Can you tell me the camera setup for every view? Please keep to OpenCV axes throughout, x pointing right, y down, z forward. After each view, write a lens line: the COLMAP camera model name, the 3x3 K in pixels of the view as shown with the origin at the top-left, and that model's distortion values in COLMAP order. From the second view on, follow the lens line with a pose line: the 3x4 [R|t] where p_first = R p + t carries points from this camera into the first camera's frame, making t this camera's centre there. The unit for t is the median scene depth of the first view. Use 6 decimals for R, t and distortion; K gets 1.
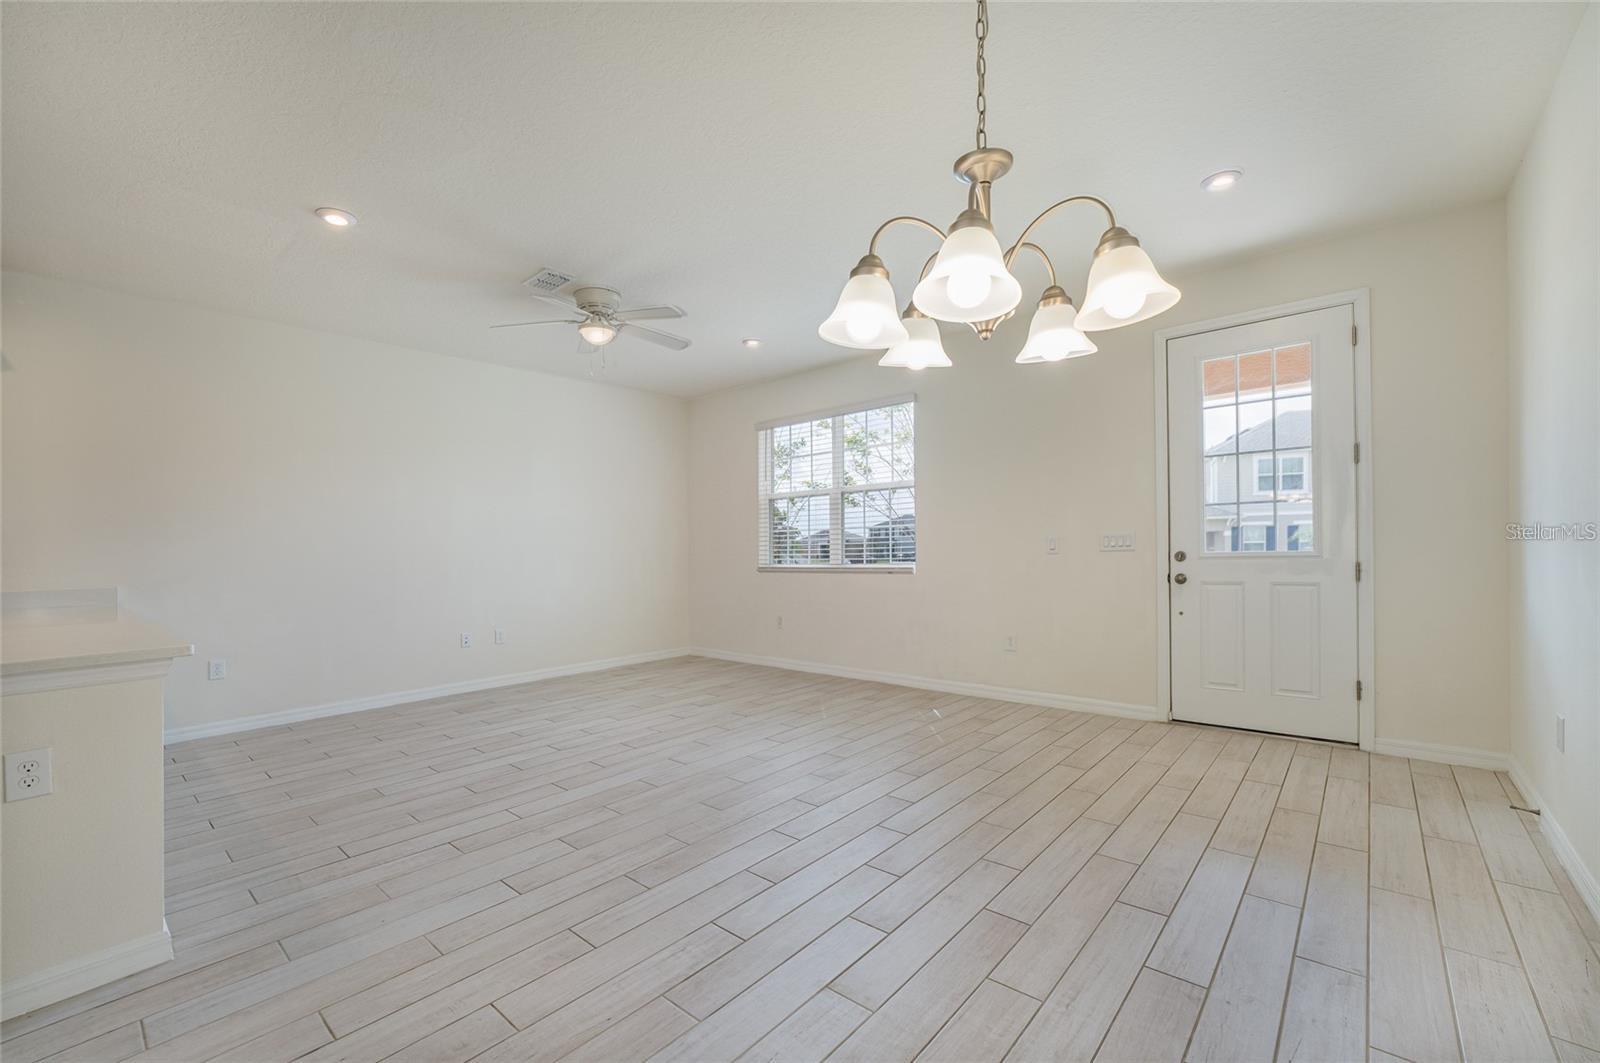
lens RADIAL K [[654.3, 0, 800.8], [0, 654.3, 540.5], [0, 0, 1]] dist [-0.002379, -0.000245]
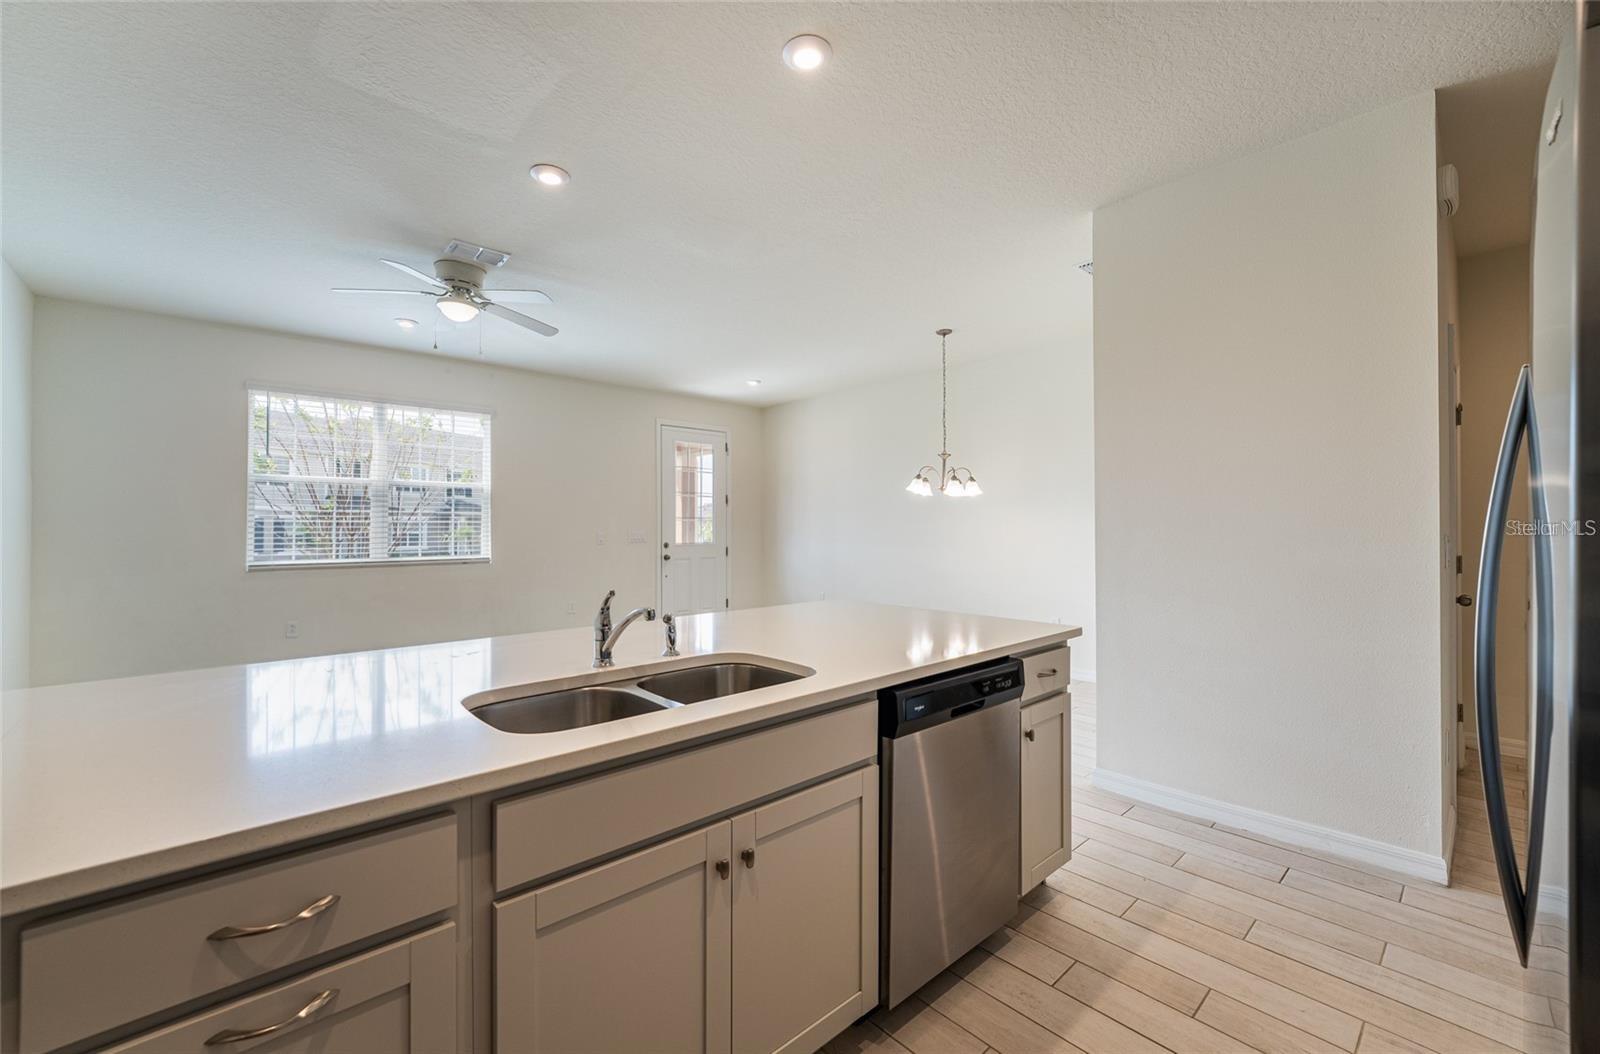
lens RADIAL K [[654.9, 0, 800.0], [0, 654.9, 527.0], [0, 0, 1]] dist [0.031340, -0.000031]
pose [[0.115352, 0.018470, 0.993153, -1.348991], [-0.013062, 0.999769, -0.017076, -0.000907], [-0.993239, -0.011002, 0.115567, 0.464495]]
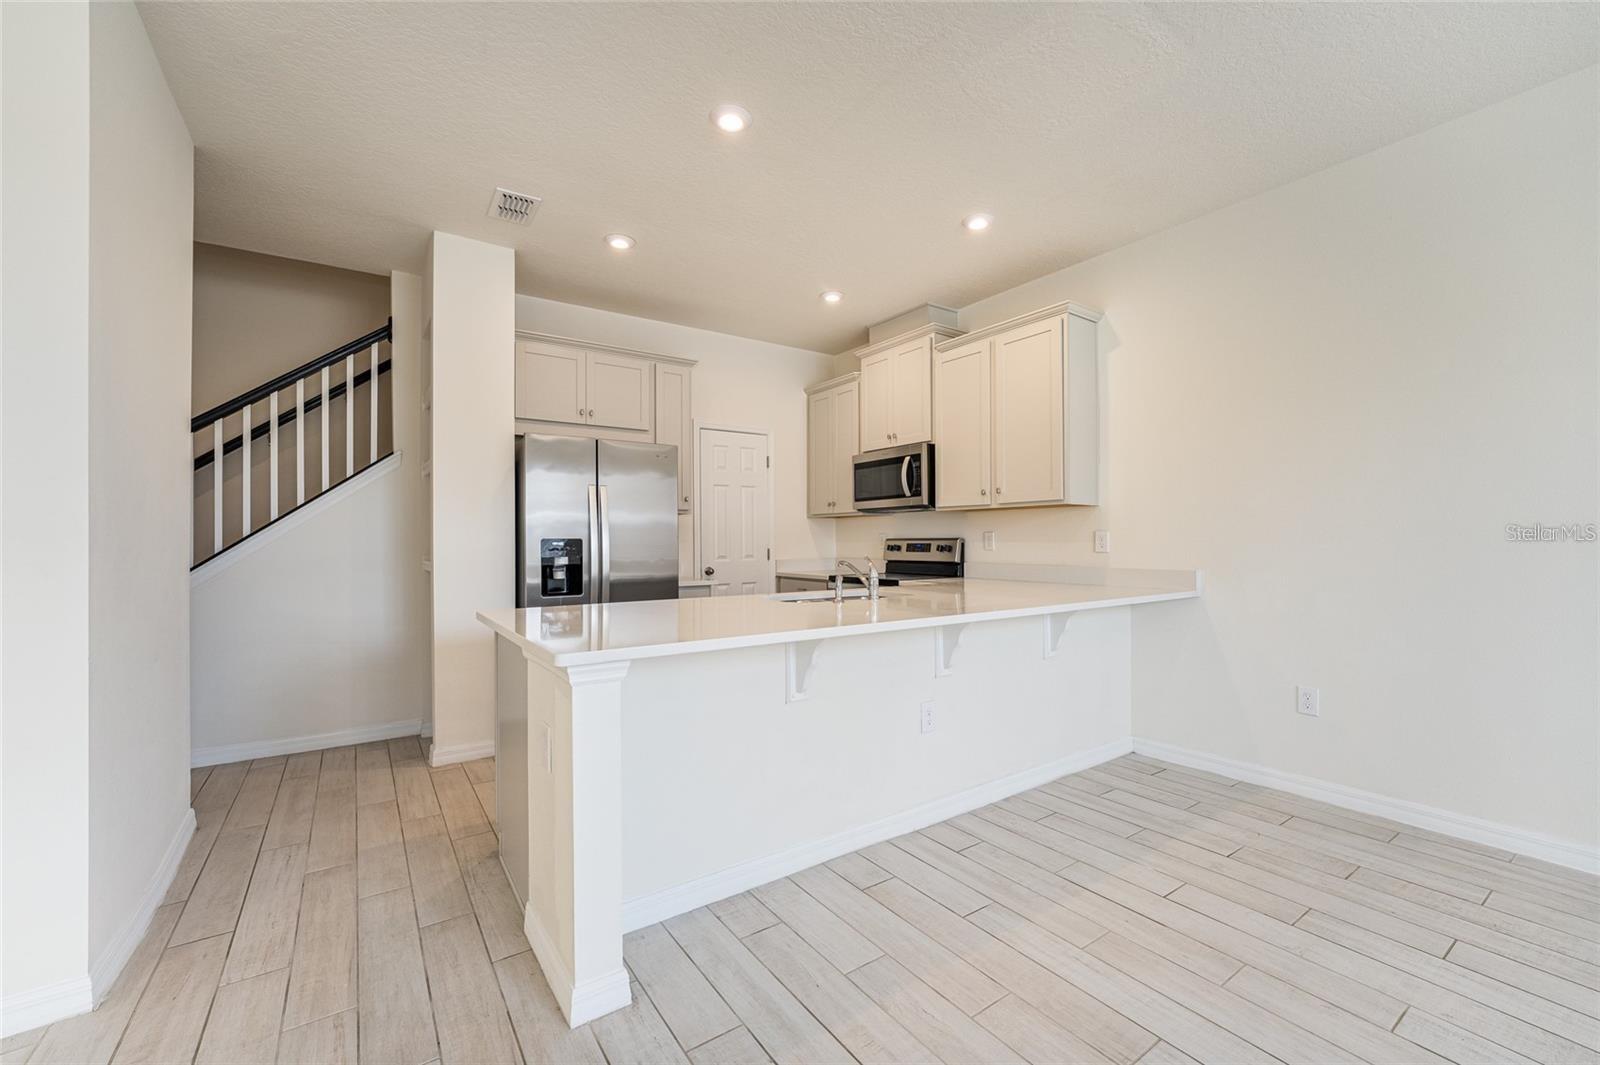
lens RADIAL K [[647.4, 0, 802.9], [0, 647.4, 532.4], [0, 0, 1]] dist [-0.008973, 0.000176]
pose [[-0.247758, 0.010821, -0.968762, -0.122777], [0.022491, 0.999732, 0.005415, 0.003847], [0.968561, -0.020447, -0.247935, 0.763105]]
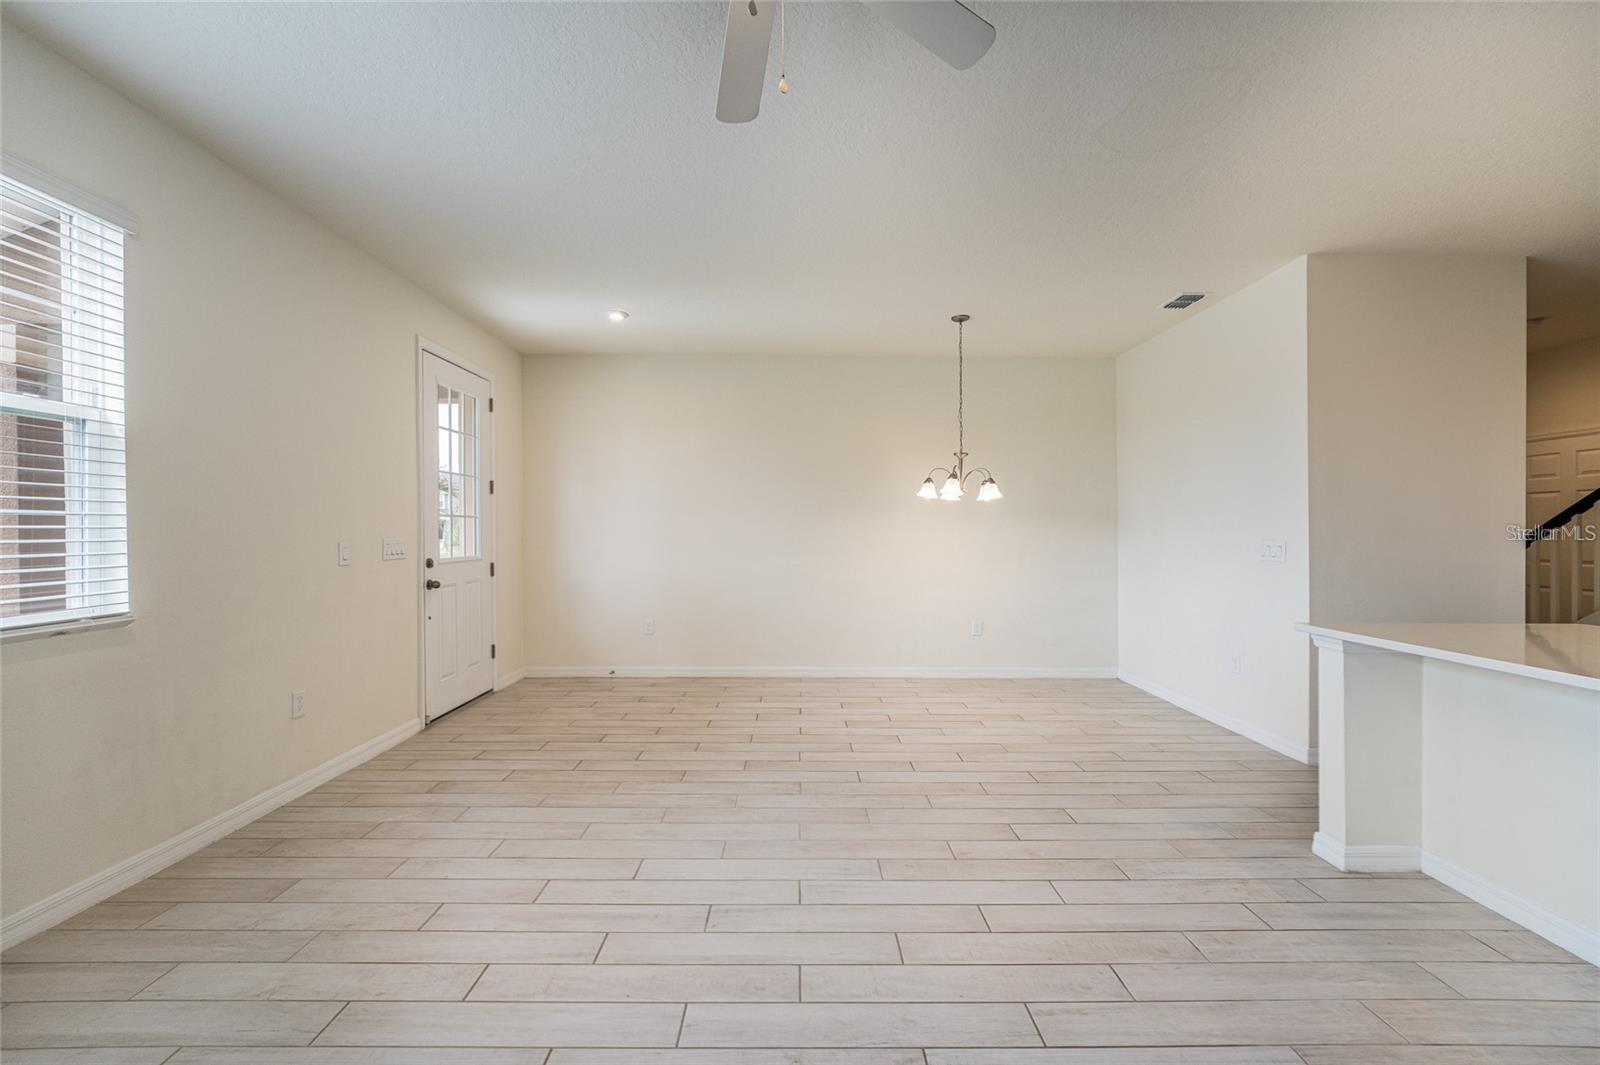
lens RADIAL K [[643.8, 0, 800.7], [0, 643.8, 537.4], [0, 0, 1]] dist [-0.001144, -0.000012]
pose [[-0.660371, 0.011379, 0.750853, -0.647821], [-0.001229, 0.999867, -0.016234, -0.000774], [-0.750939, -0.011643, -0.660269, 1.380768]]
